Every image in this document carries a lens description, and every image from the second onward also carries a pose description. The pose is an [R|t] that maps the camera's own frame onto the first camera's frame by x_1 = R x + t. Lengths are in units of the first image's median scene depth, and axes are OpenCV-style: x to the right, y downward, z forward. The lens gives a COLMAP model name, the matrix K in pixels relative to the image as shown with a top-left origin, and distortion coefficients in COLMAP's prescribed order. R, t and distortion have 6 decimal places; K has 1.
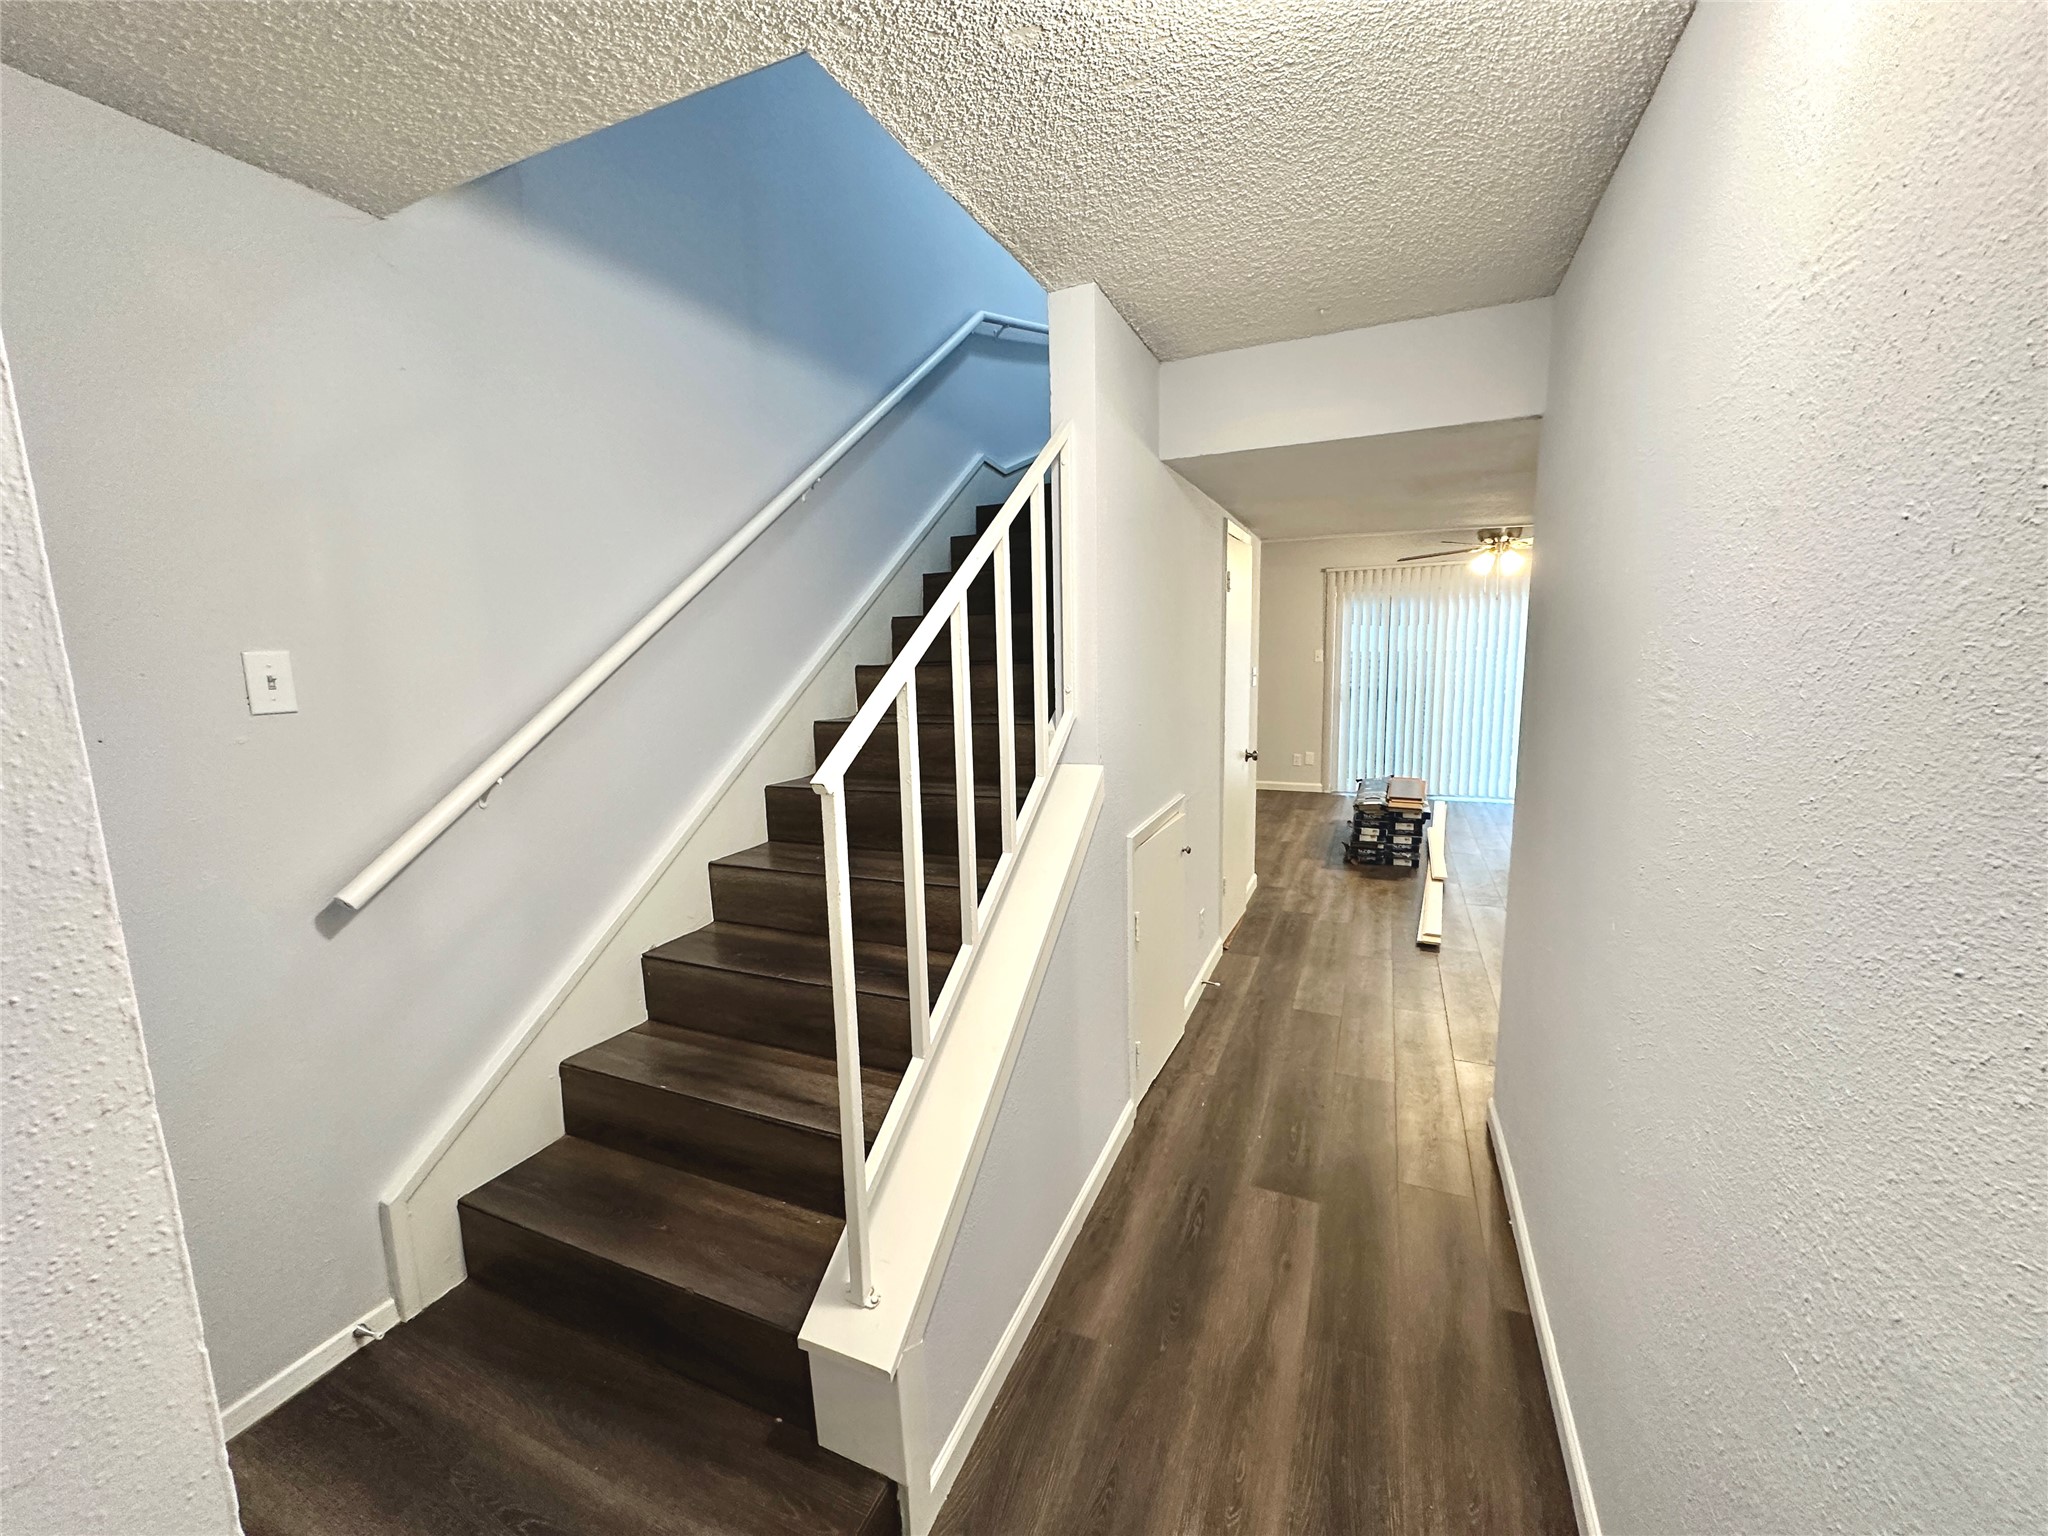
lens RADIAL K [[825.5, 0, 1028.9], [0, 825.5, 765.9], [0, 0, 1]] dist [-0.002542, 0.000372]
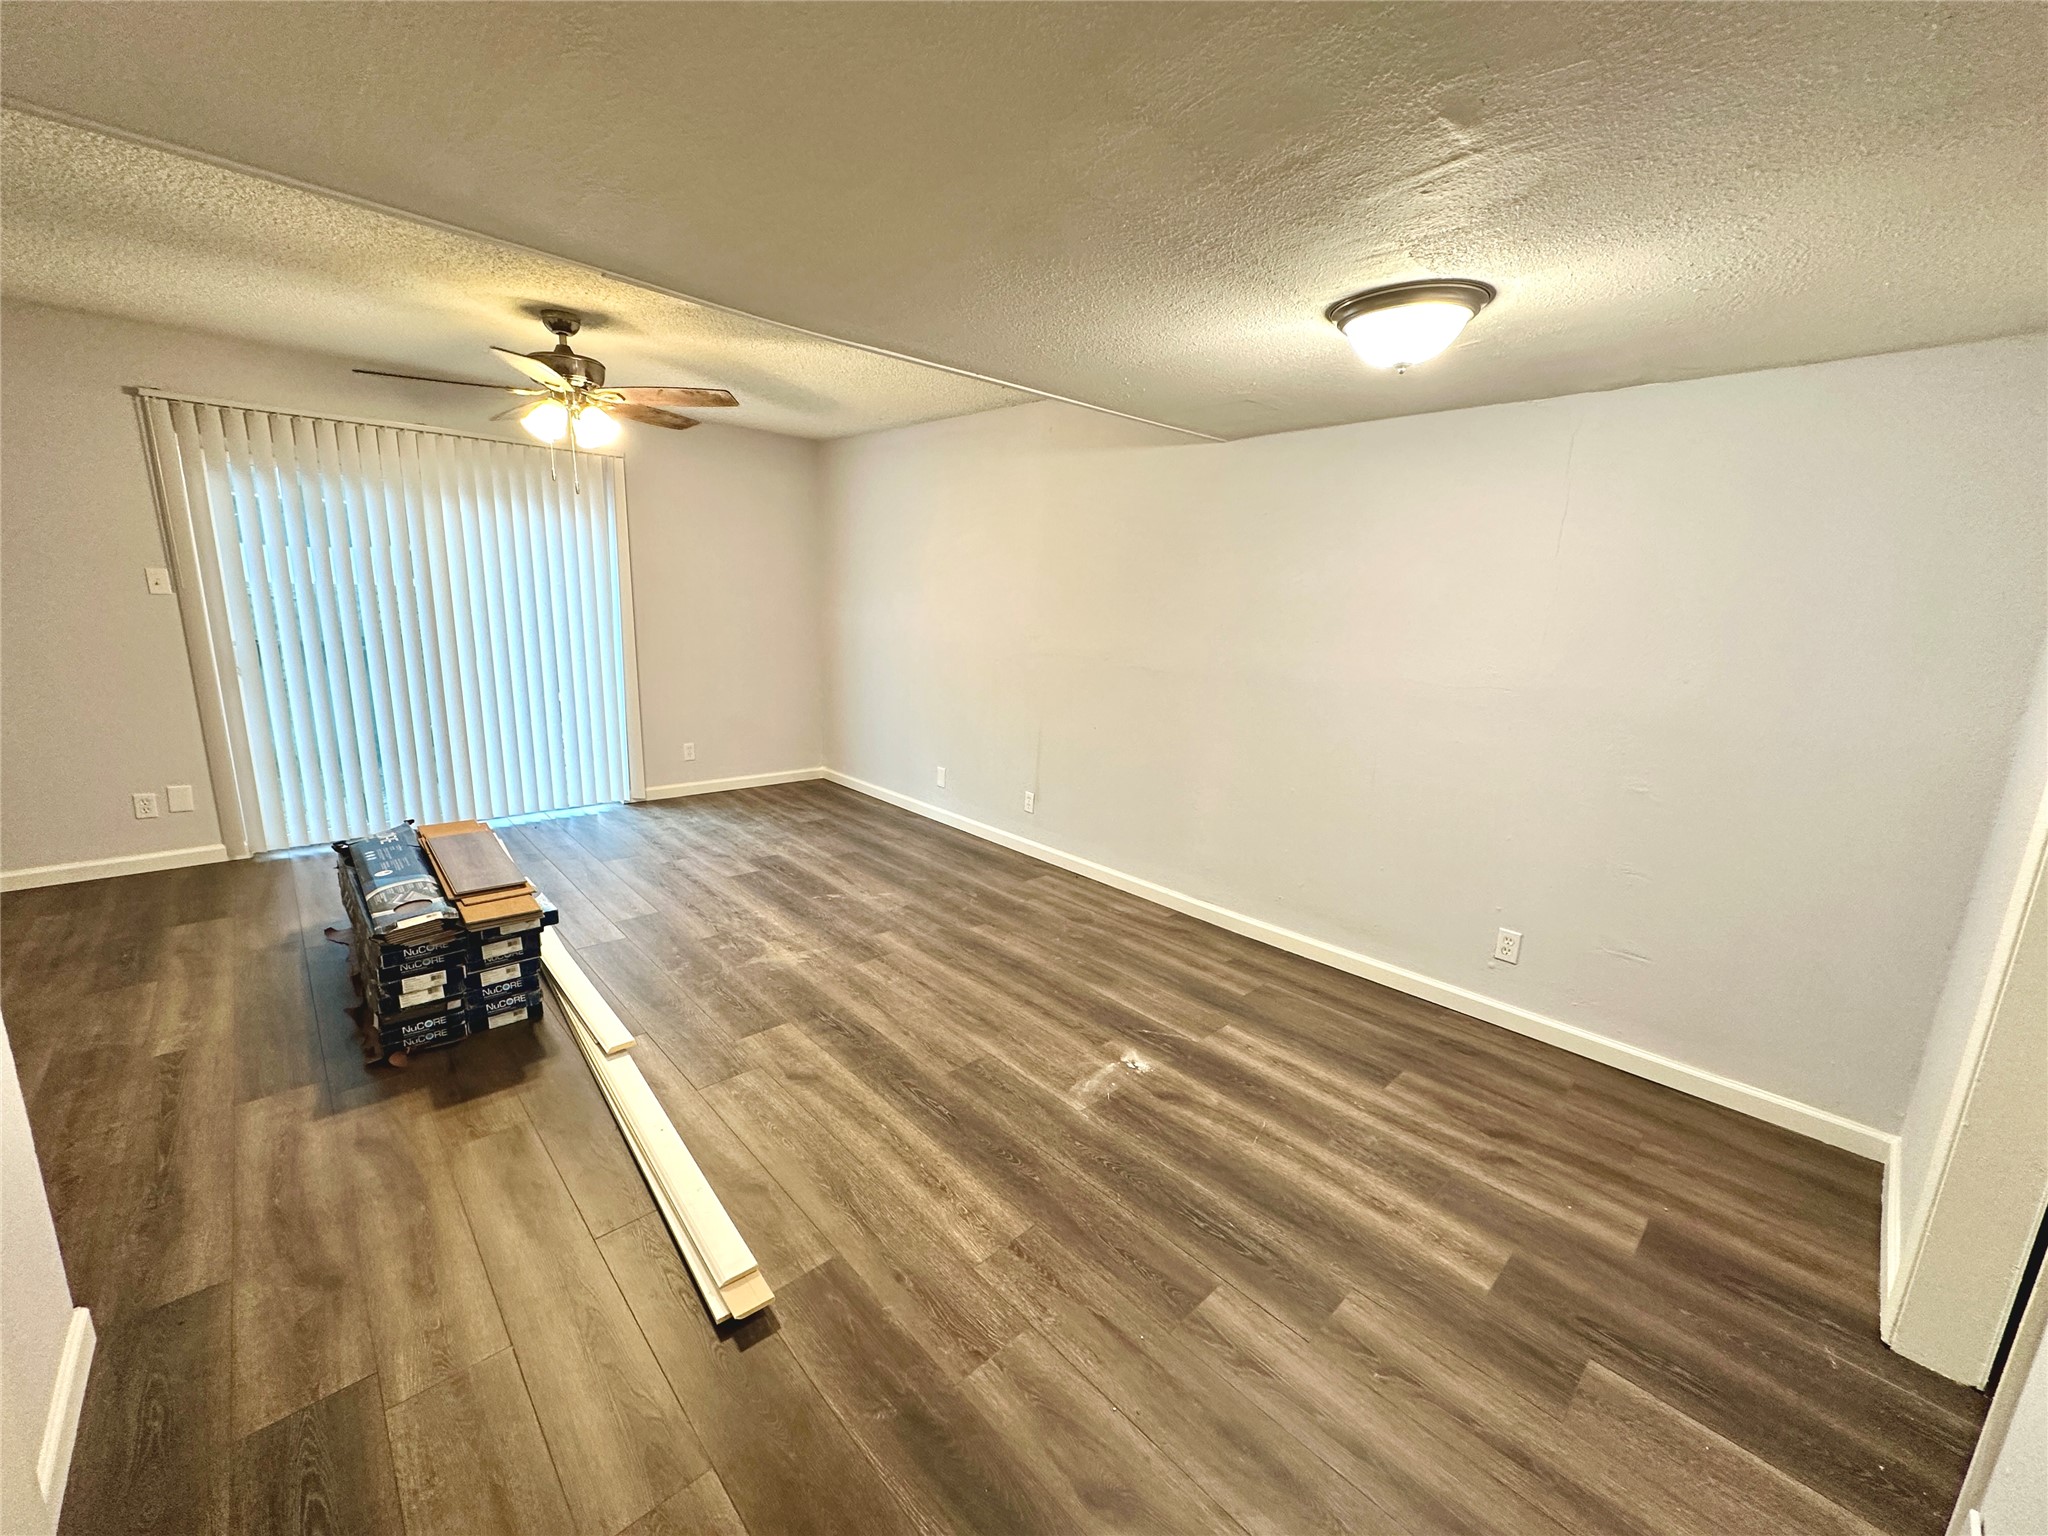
lens RADIAL K [[825.5, 0, 1026.8], [0, 825.5, 762.7], [0, 0, 1]] dist [-0.002542, 0.000372]
pose [[0.403309, -0.155547, 0.901747, 0.160441], [0.088623, 0.987454, 0.130694, -0.069011], [-0.910762, 0.027206, 0.412034, 0.516632]]
